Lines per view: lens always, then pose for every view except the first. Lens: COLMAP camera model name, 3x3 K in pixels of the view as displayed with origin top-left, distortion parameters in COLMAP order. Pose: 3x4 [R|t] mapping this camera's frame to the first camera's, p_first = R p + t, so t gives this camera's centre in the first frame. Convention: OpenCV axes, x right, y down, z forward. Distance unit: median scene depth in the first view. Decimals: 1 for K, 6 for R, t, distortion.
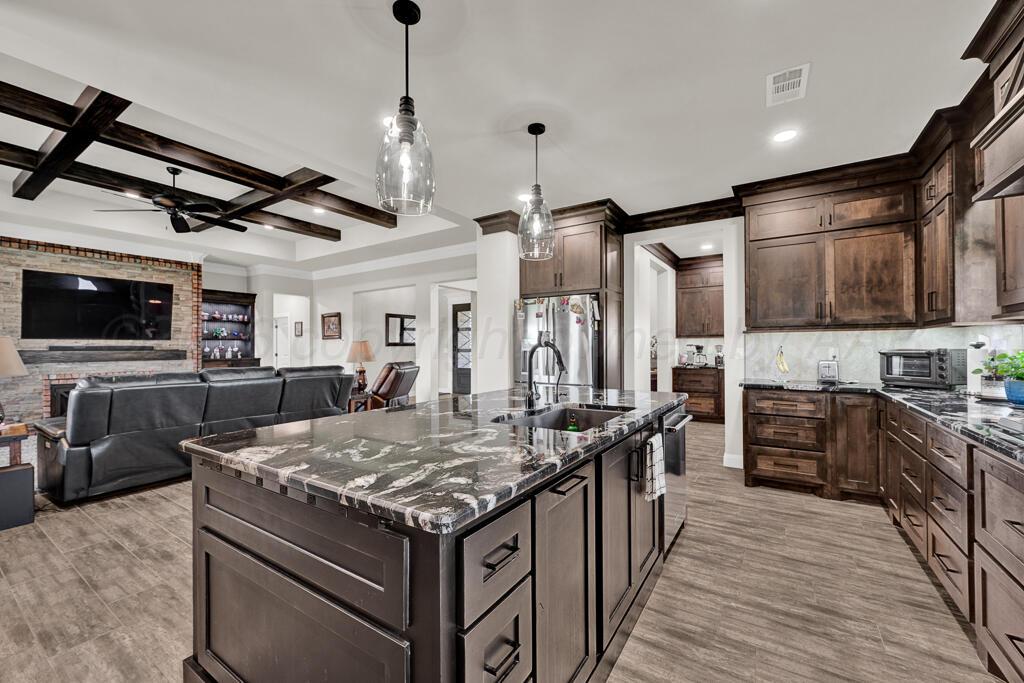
lens RADIAL K [[407.2, 0, 512.0], [0, 407.2, 341.5], [0, 0, 1]] dist [-0.000058, -0.000021]
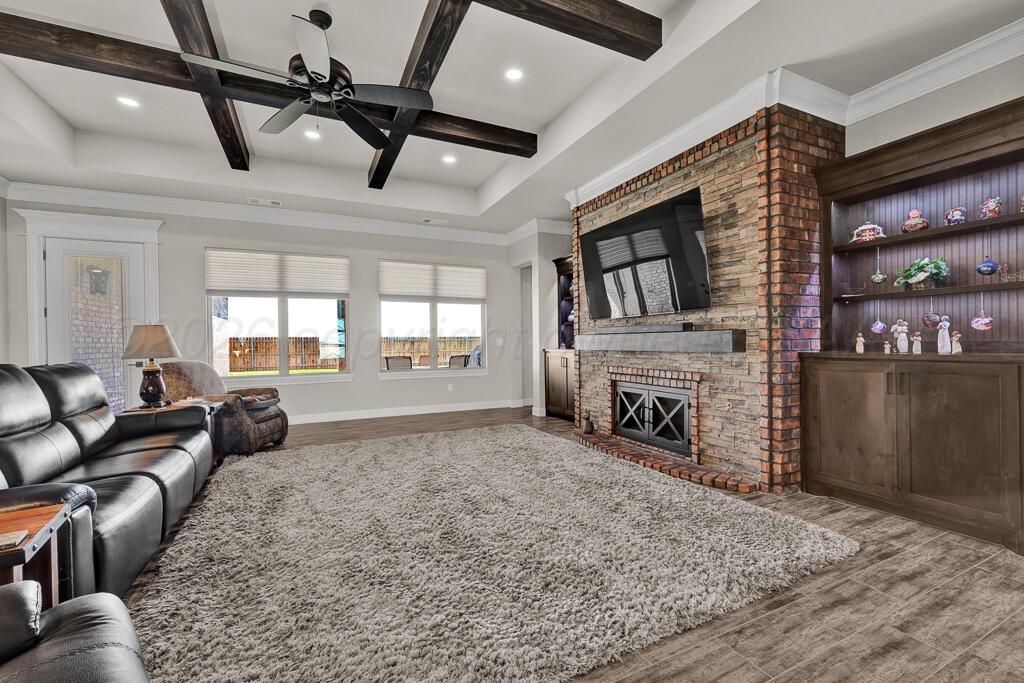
lens RADIAL K [[426.0, 0, 512.0], [0, 426.0, 341.5], [0, 0, 1]] dist [0.000719, 0.000038]
pose [[-0.513761, 0.012721, -0.857839, -0.328845], [0.029620, 0.999557, -0.002917, 0.029575], [0.857422, -0.026908, -0.513910, 1.116943]]
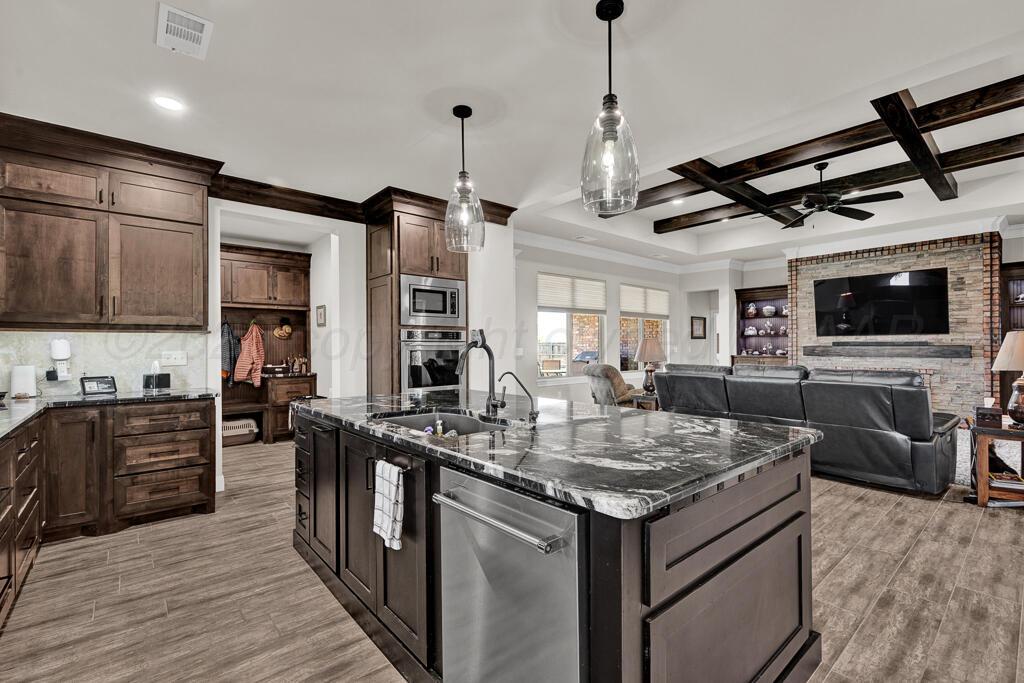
lens RADIAL K [[454.5, 0, 520.7], [0, 454.5, 342.5], [0, 0, 1]] dist [0.013240, -0.000283]
pose [[-0.272922, -0.000176, -0.962036, 0.329150], [0.019101, 0.999802, -0.005602, 0.002535], [0.961846, -0.019904, -0.272865, 0.435686]]
